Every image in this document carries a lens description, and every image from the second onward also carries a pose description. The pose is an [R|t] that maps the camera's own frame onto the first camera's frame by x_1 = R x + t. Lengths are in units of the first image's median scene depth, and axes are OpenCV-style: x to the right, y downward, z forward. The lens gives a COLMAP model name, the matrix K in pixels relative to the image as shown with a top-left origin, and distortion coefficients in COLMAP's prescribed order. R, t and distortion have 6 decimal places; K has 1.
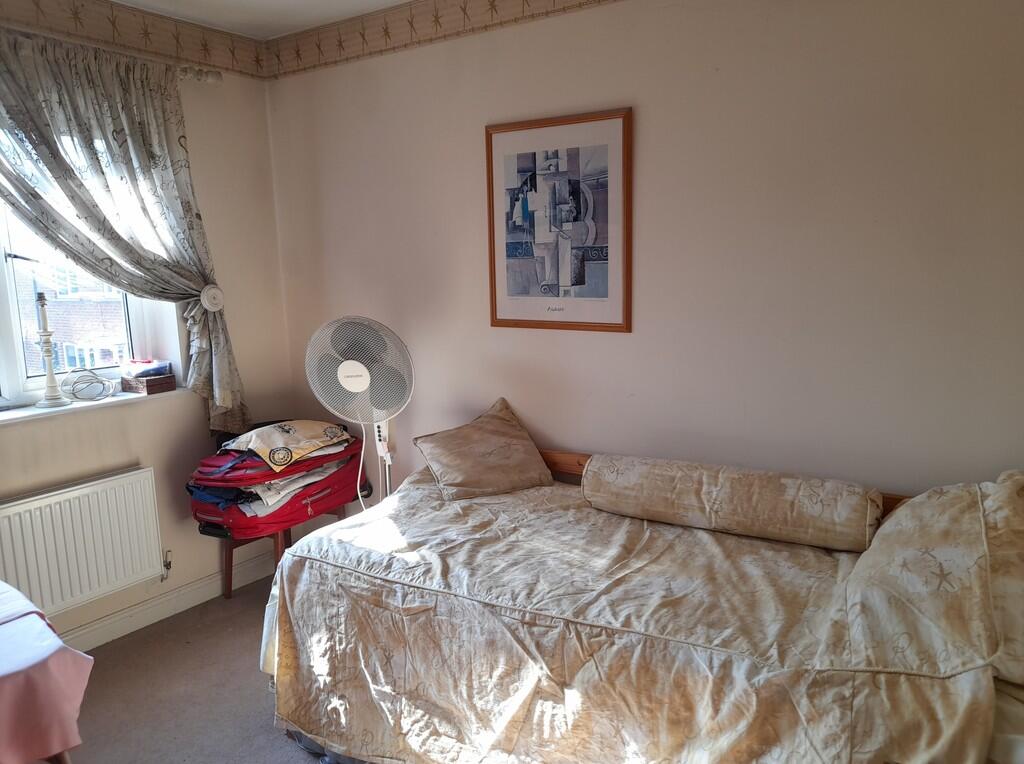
lens RADIAL K [[740.9, 0, 524.7], [0, 740.9, 378.7], [0, 0, 1]] dist [0.063599, -0.090642]
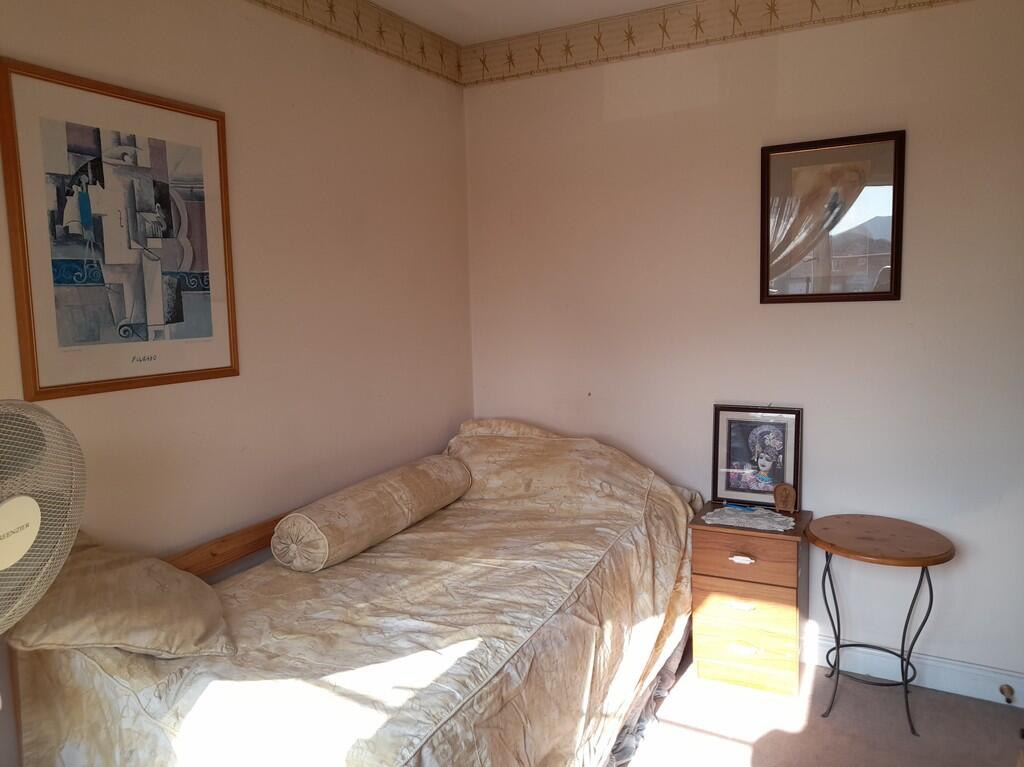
lens RADIAL K [[740.9, 0, 524.7], [0, 740.9, 380.2], [0, 0, 1]] dist [0.063599, -0.090642]
pose [[-0.080745, -0.099505, 0.991755, -0.706416], [0.176003, 0.977946, 0.112449, -0.092063], [-0.981072, 0.183632, -0.061451, 0.709472]]
